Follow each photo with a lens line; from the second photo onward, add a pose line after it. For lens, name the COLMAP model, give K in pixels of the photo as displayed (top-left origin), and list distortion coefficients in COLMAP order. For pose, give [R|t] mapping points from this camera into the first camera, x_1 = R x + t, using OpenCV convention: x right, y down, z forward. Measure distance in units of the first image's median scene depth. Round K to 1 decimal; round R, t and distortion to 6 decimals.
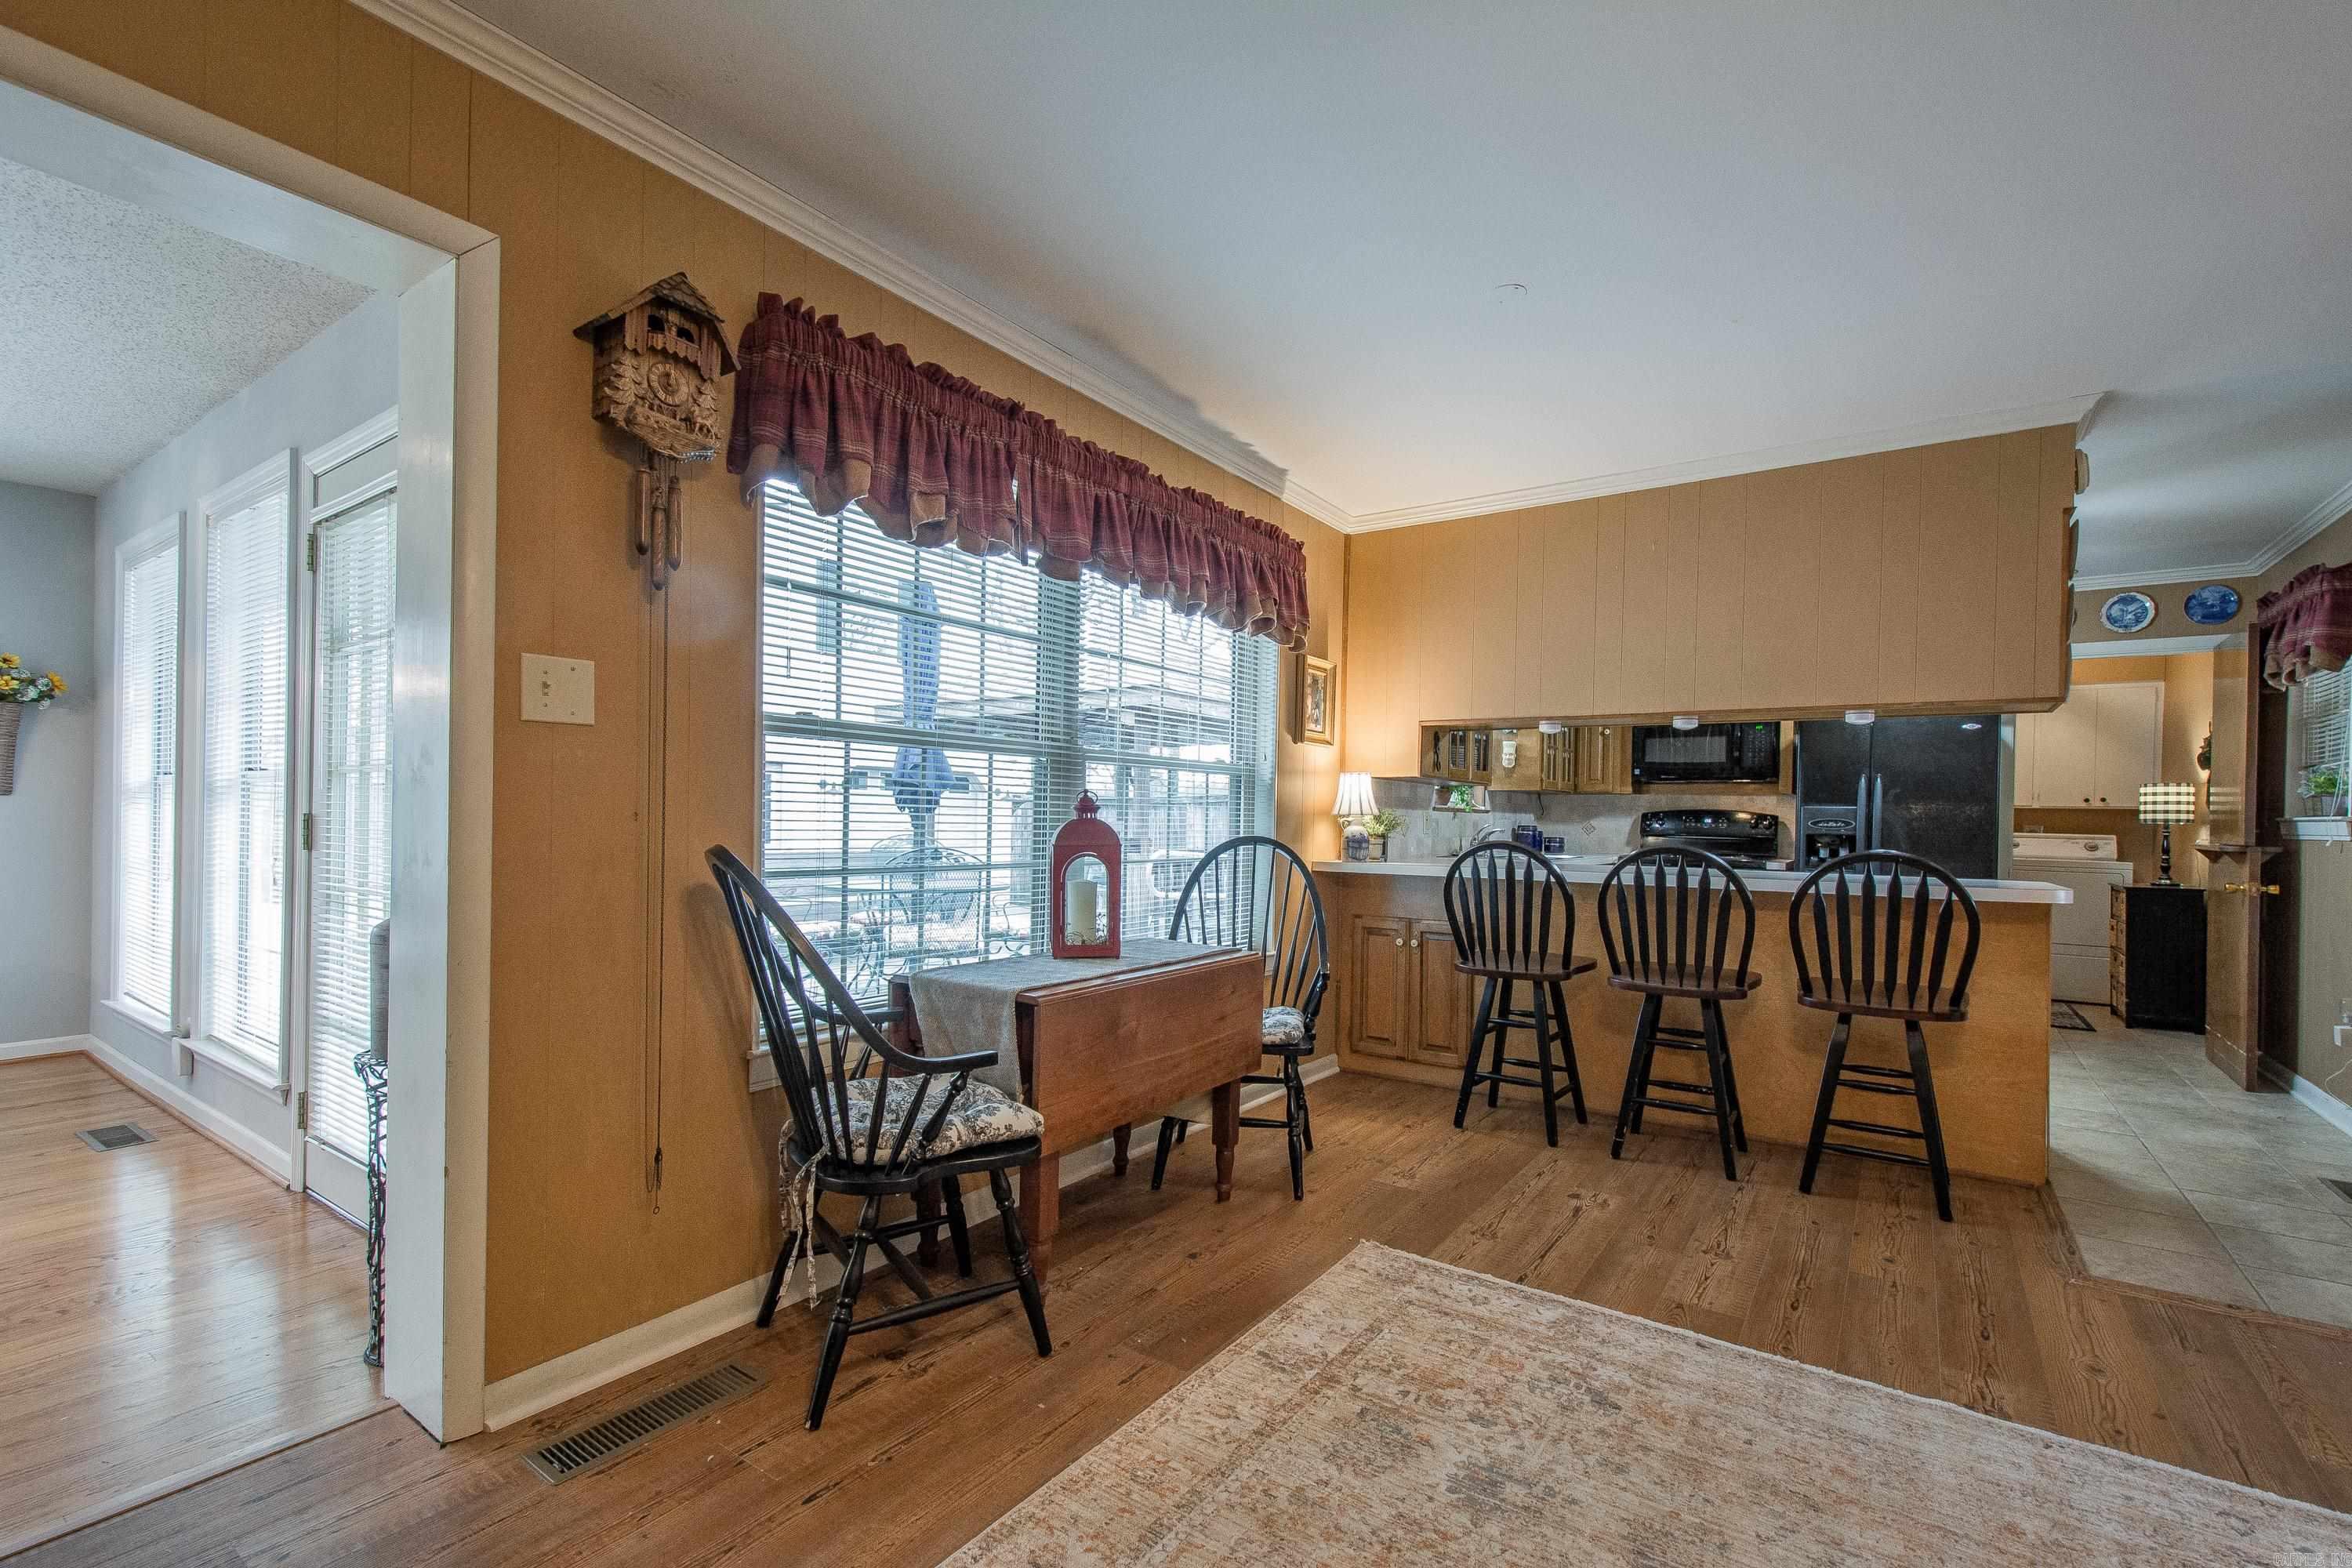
lens RADIAL K [[1025.3, 0, 1213.0], [0, 1025.3, 823.0], [0, 0, 1]] dist [0.020499, -0.008372]
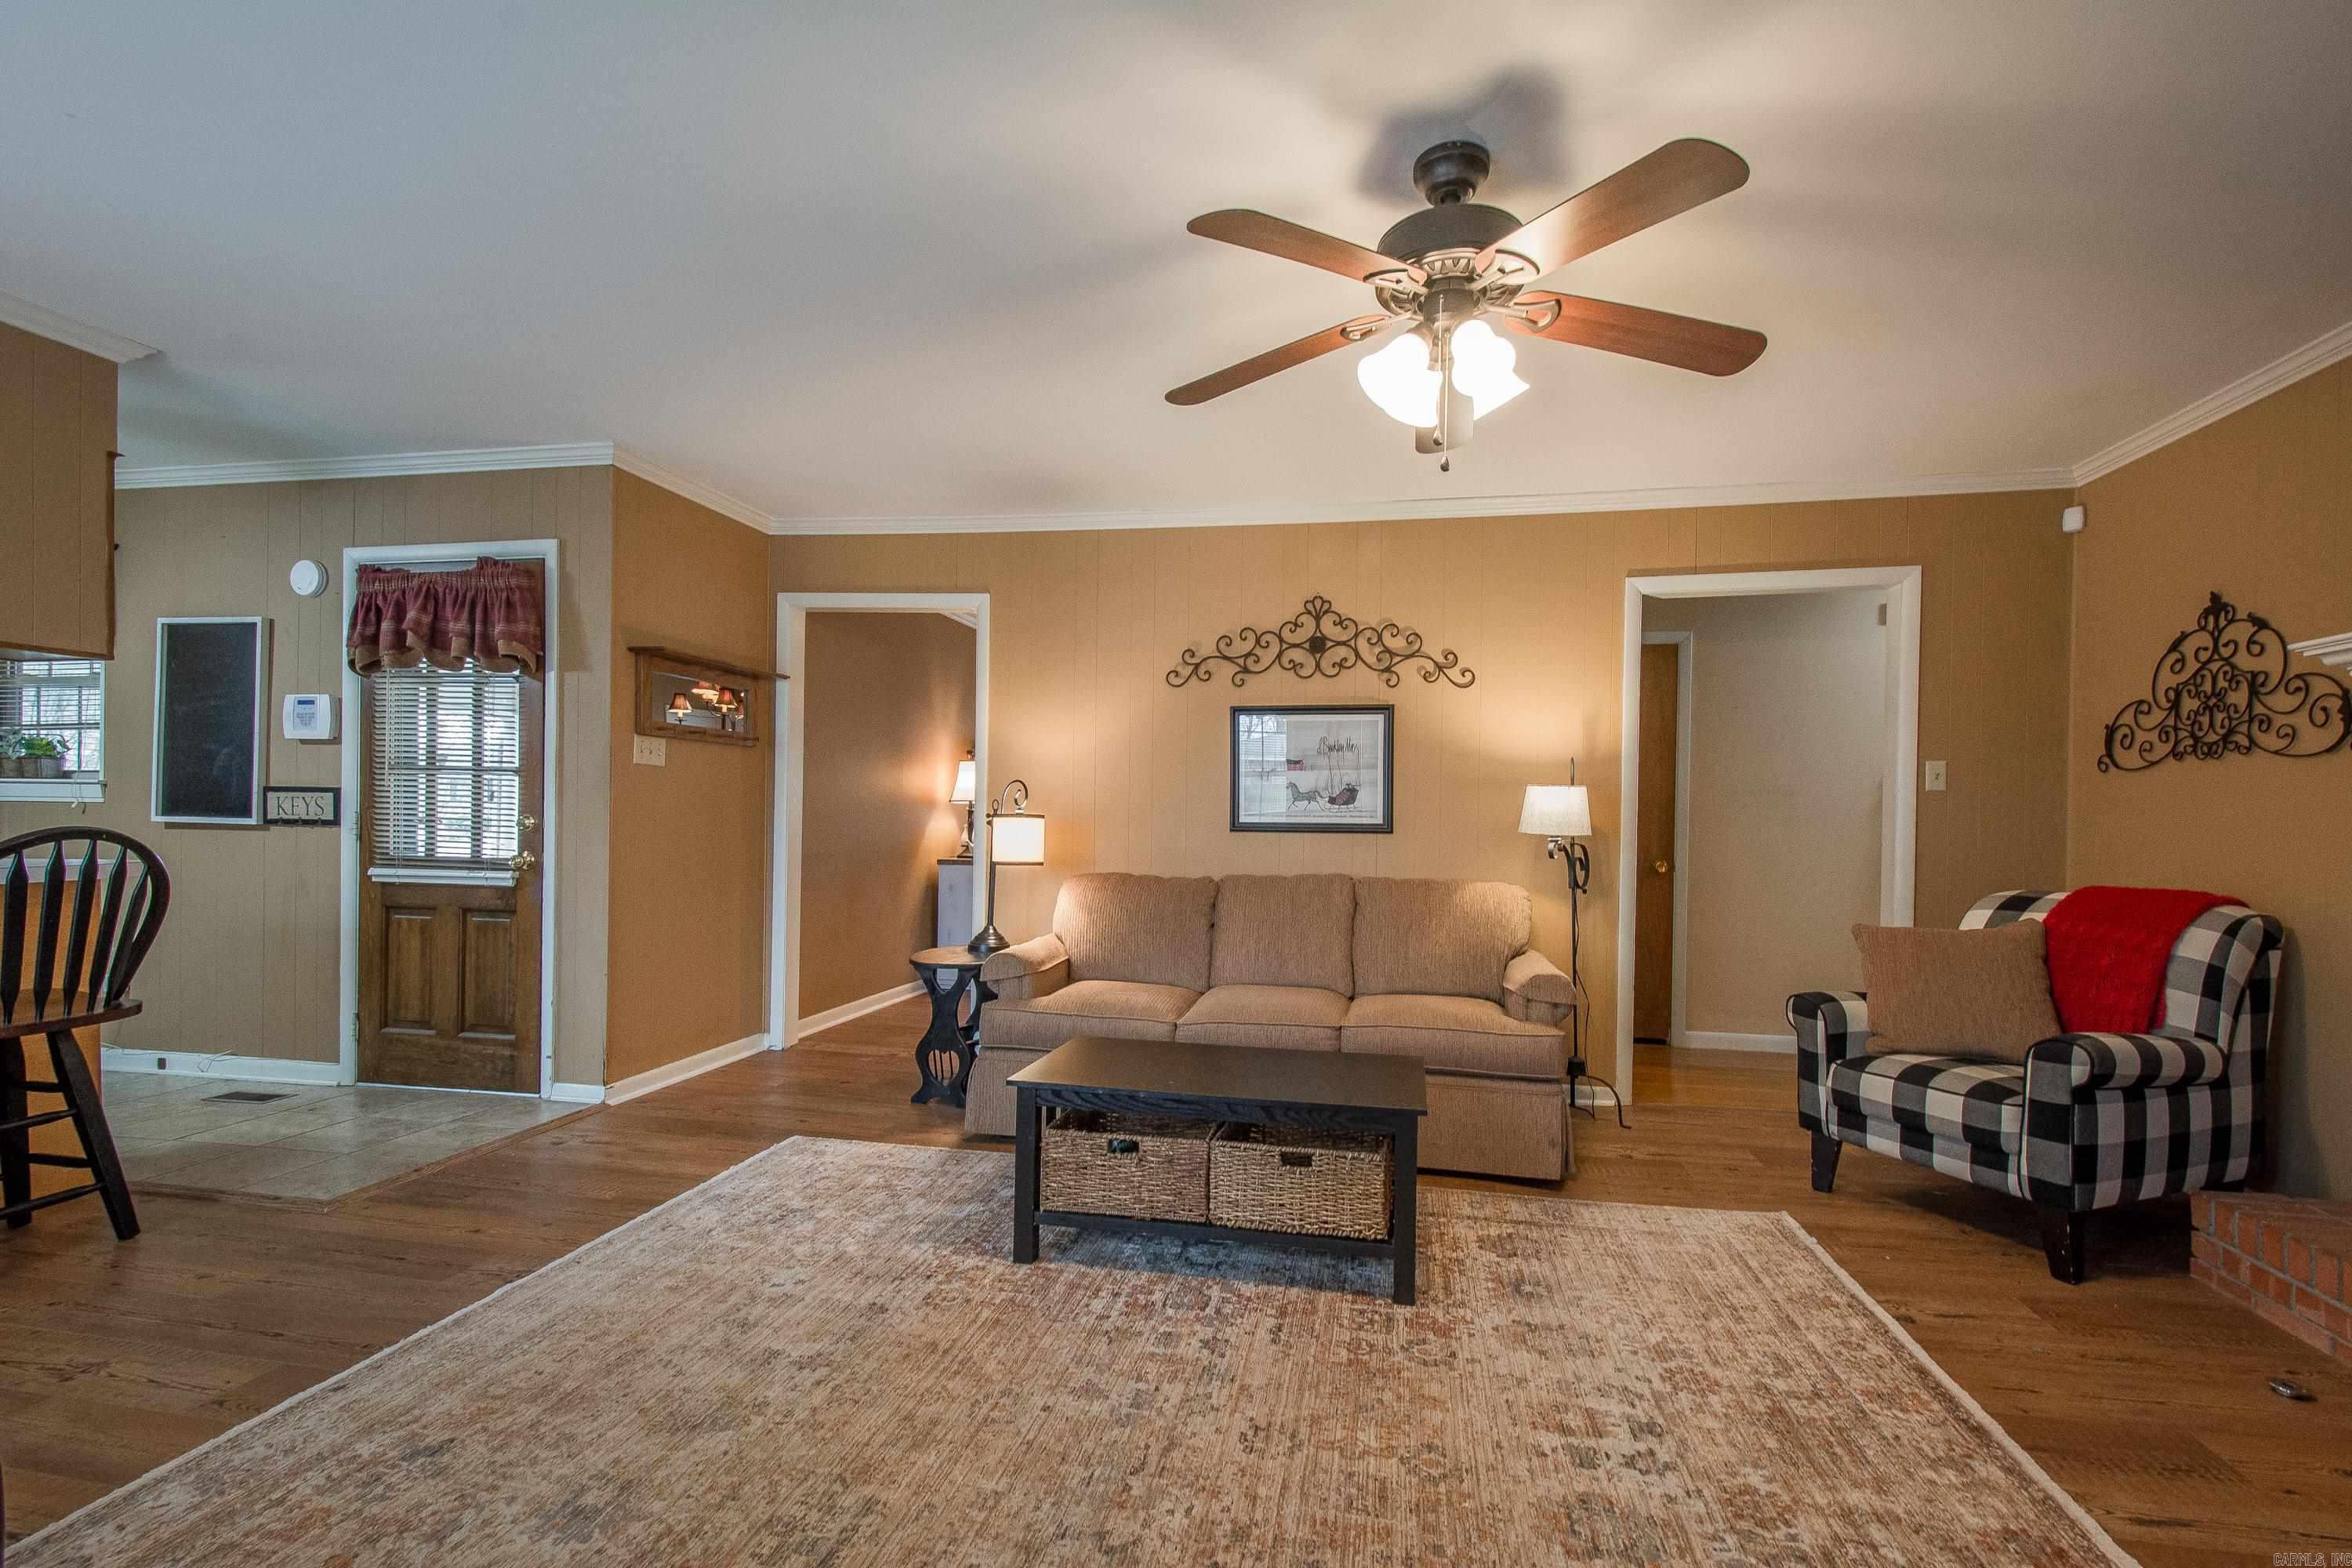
lens RADIAL K [[1025.3, 0, 1216.2], [0, 1025.3, 822.8], [0, 0, 1]] dist [0.020499, -0.008372]
pose [[-0.403408, -0.031224, 0.914487, -0.442196], [-0.017221, 0.999500, 0.026530, -0.013295], [-0.914858, -0.005046, -0.403744, 0.465655]]
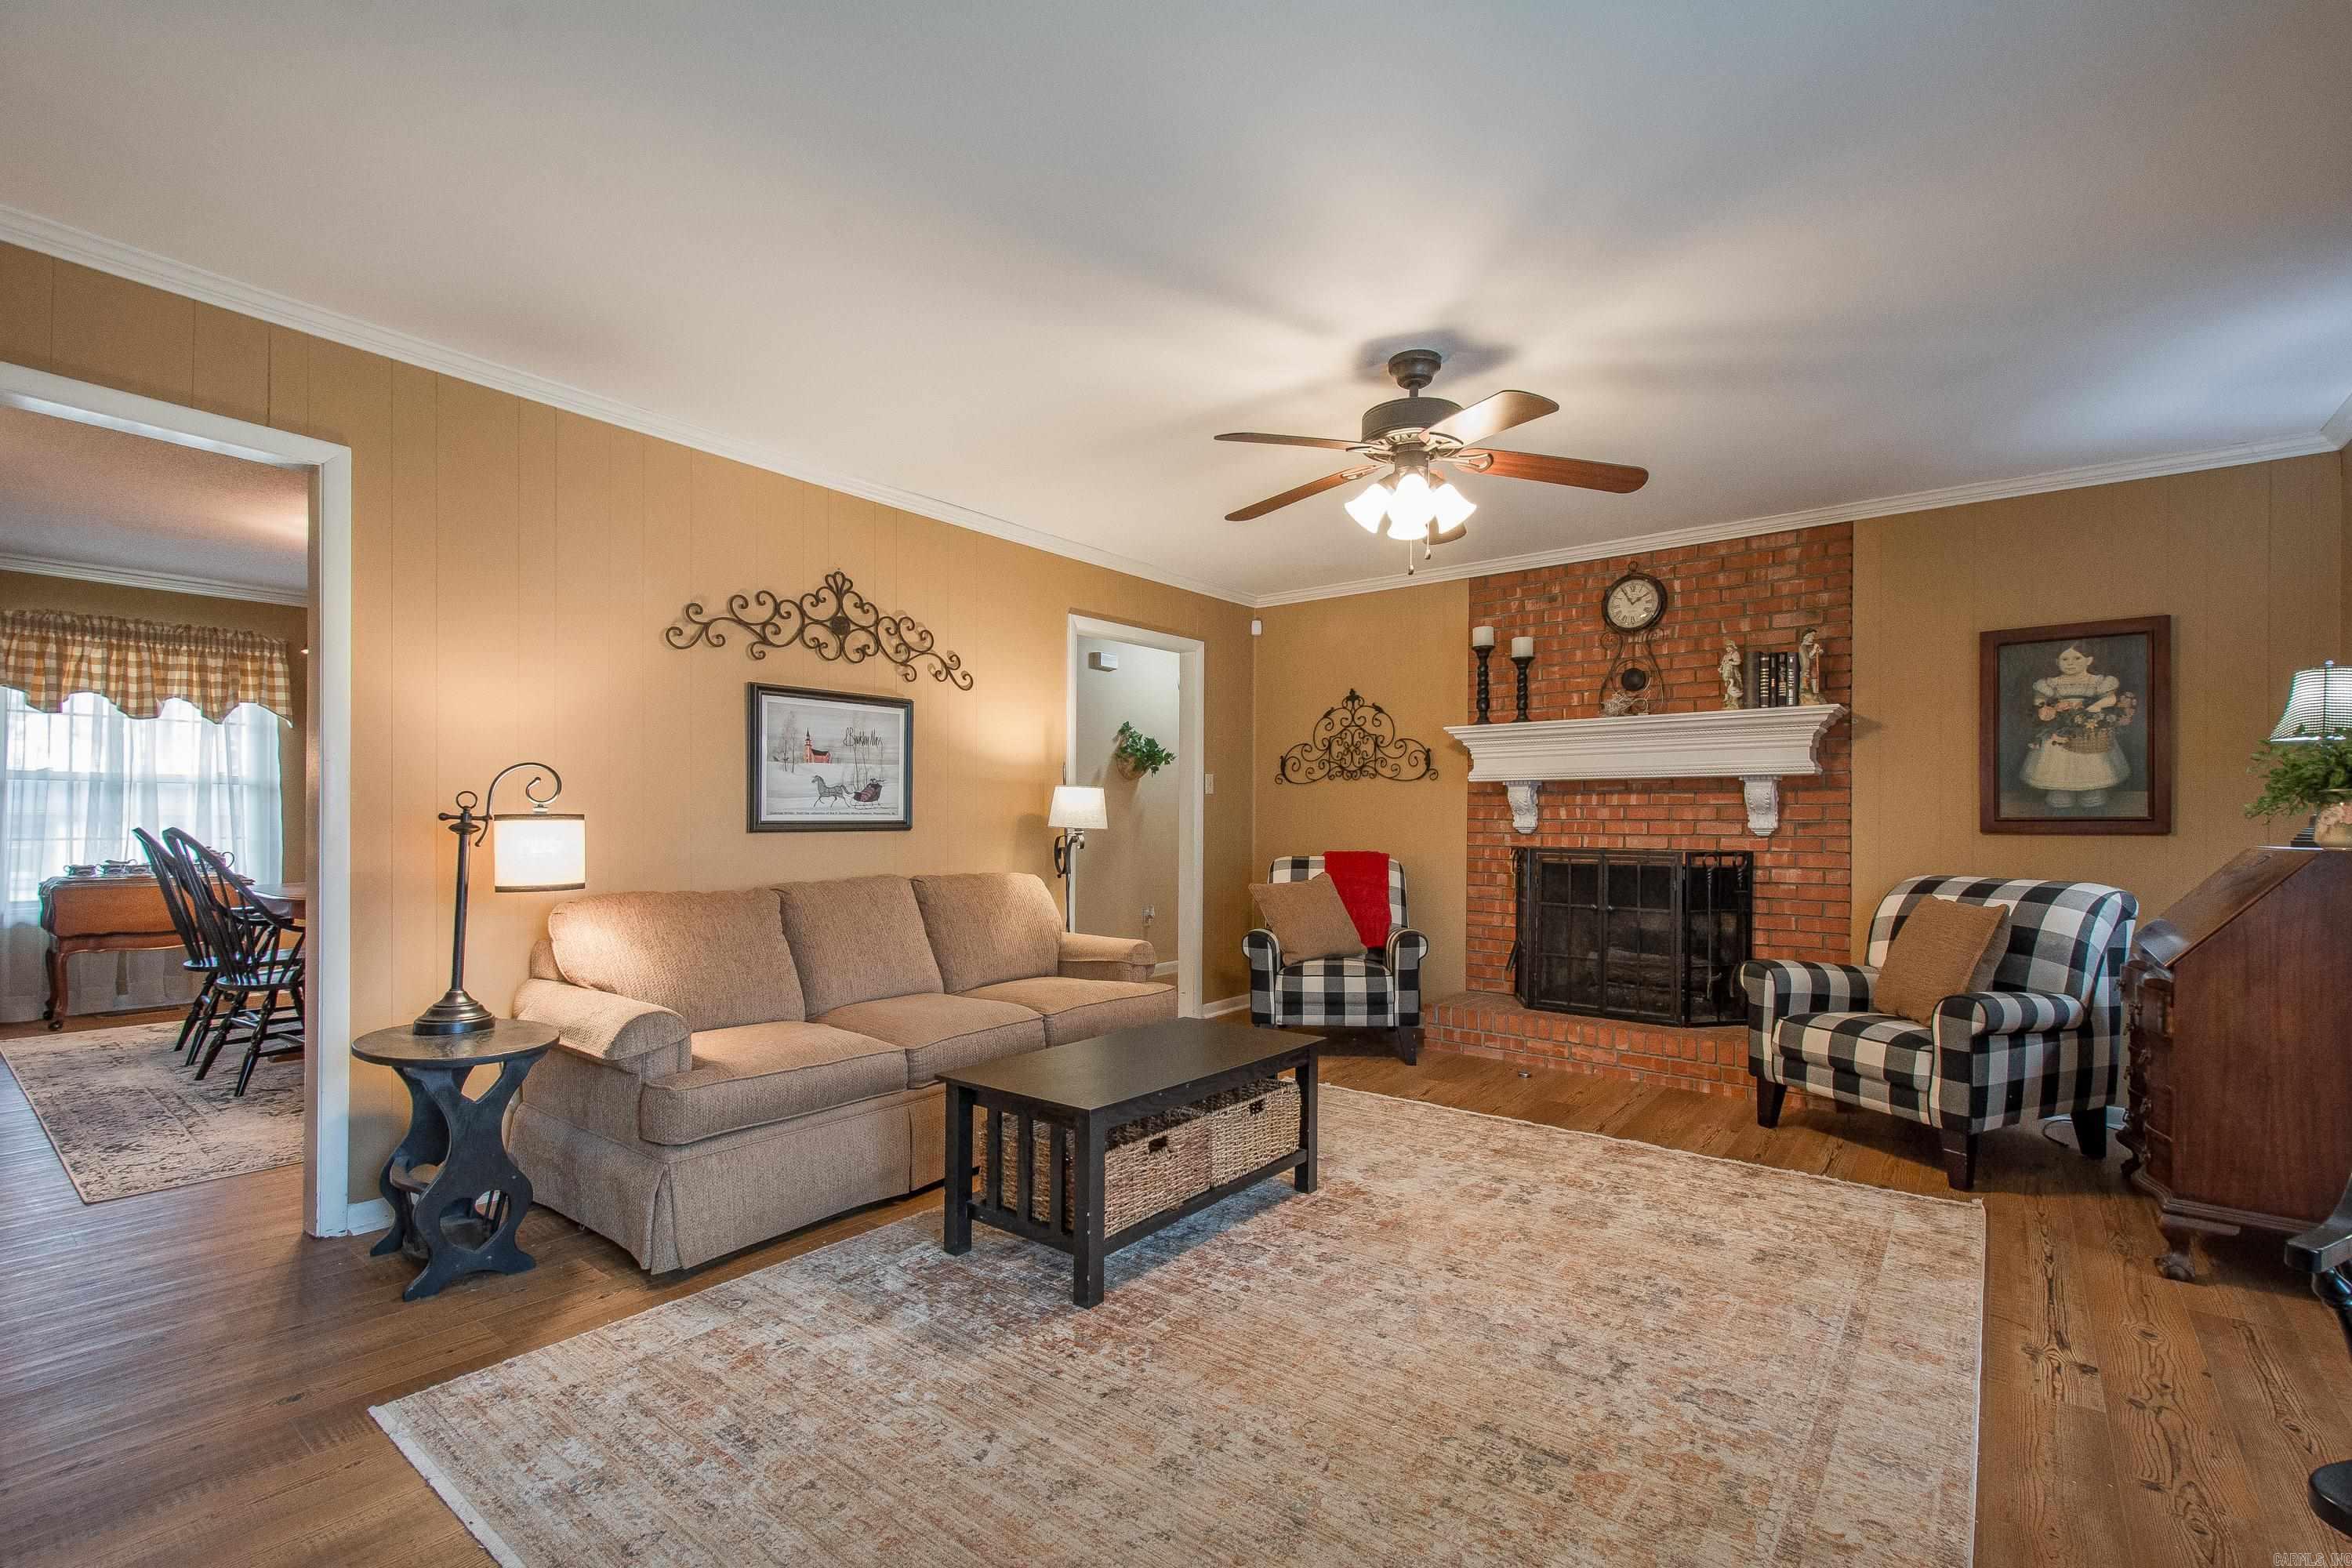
lens RADIAL K [[1025.3, 0, 1214.3], [0, 1025.3, 819.2], [0, 0, 1]] dist [0.020499, -0.008372]
pose [[-0.998196, -0.025904, 0.054159, 0.228798], [-0.025525, 0.999645, 0.007675, -0.002408], [-0.054339, 0.006279, -0.998503, 1.011464]]
